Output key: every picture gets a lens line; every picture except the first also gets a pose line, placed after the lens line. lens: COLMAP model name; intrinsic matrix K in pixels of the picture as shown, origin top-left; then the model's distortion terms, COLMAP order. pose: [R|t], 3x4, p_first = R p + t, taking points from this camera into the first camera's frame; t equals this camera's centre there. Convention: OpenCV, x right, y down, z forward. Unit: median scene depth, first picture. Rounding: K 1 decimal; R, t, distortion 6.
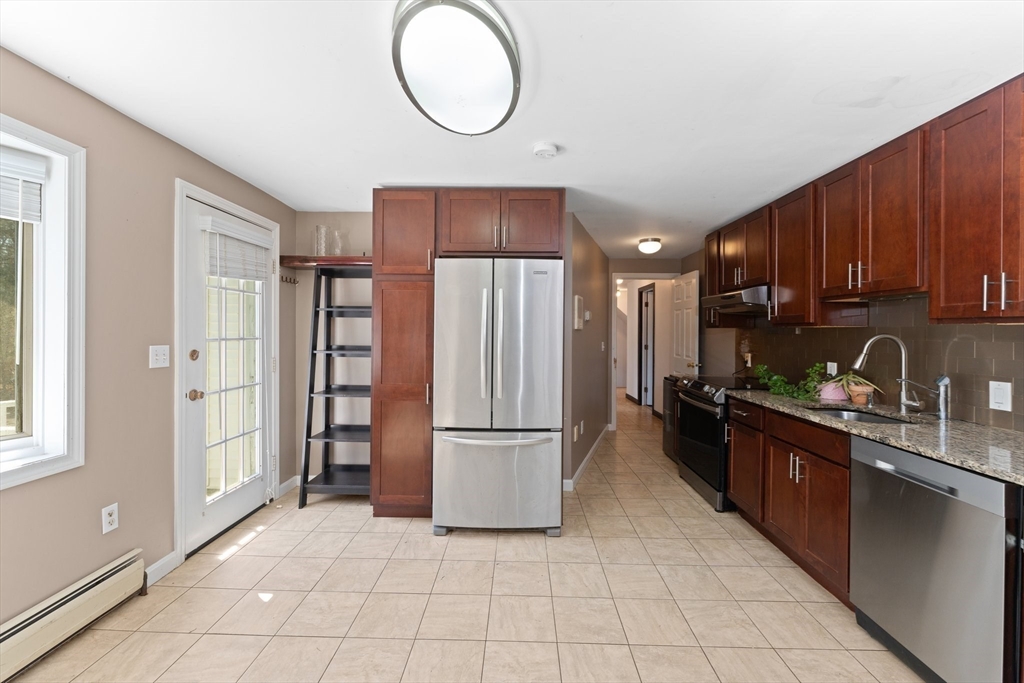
lens RADIAL K [[411.8, 0, 513.5], [0, 411.8, 332.8], [0, 0, 1]] dist [0.000385, 0.000021]
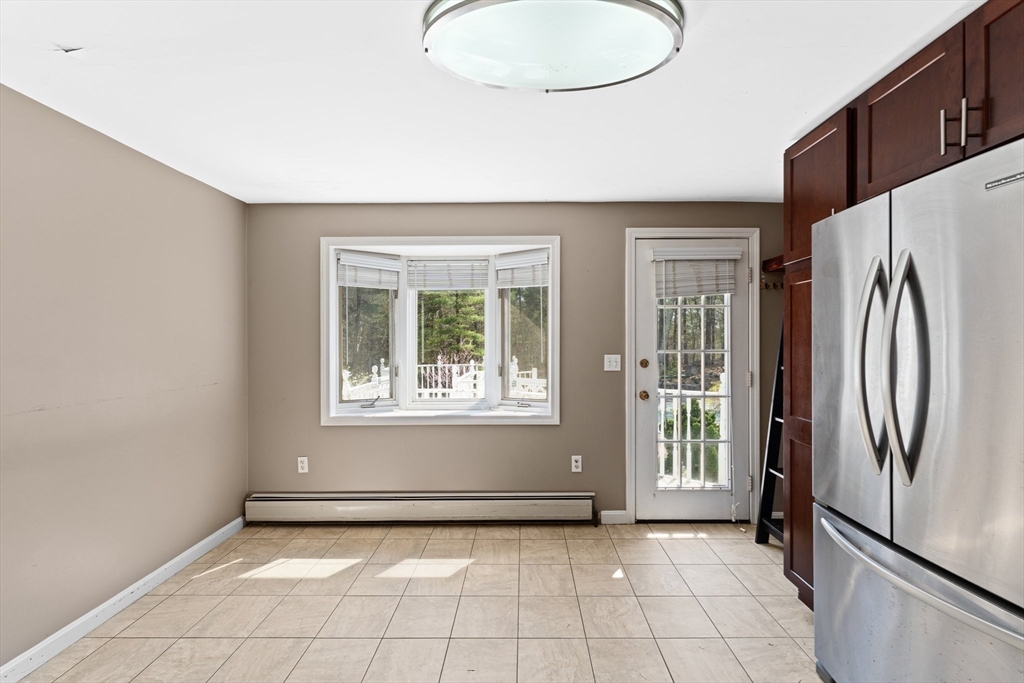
lens RADIAL K [[405.6, 0, 512.0], [0, 405.6, 341.5], [0, 0, 1]] dist [-0.000861, 0.000019]
pose [[0.010737, -0.012634, -0.999863, 0.451301], [0.002120, 0.999918, -0.012612, 0.002503], [0.999940, -0.001985, 0.010763, 0.585551]]
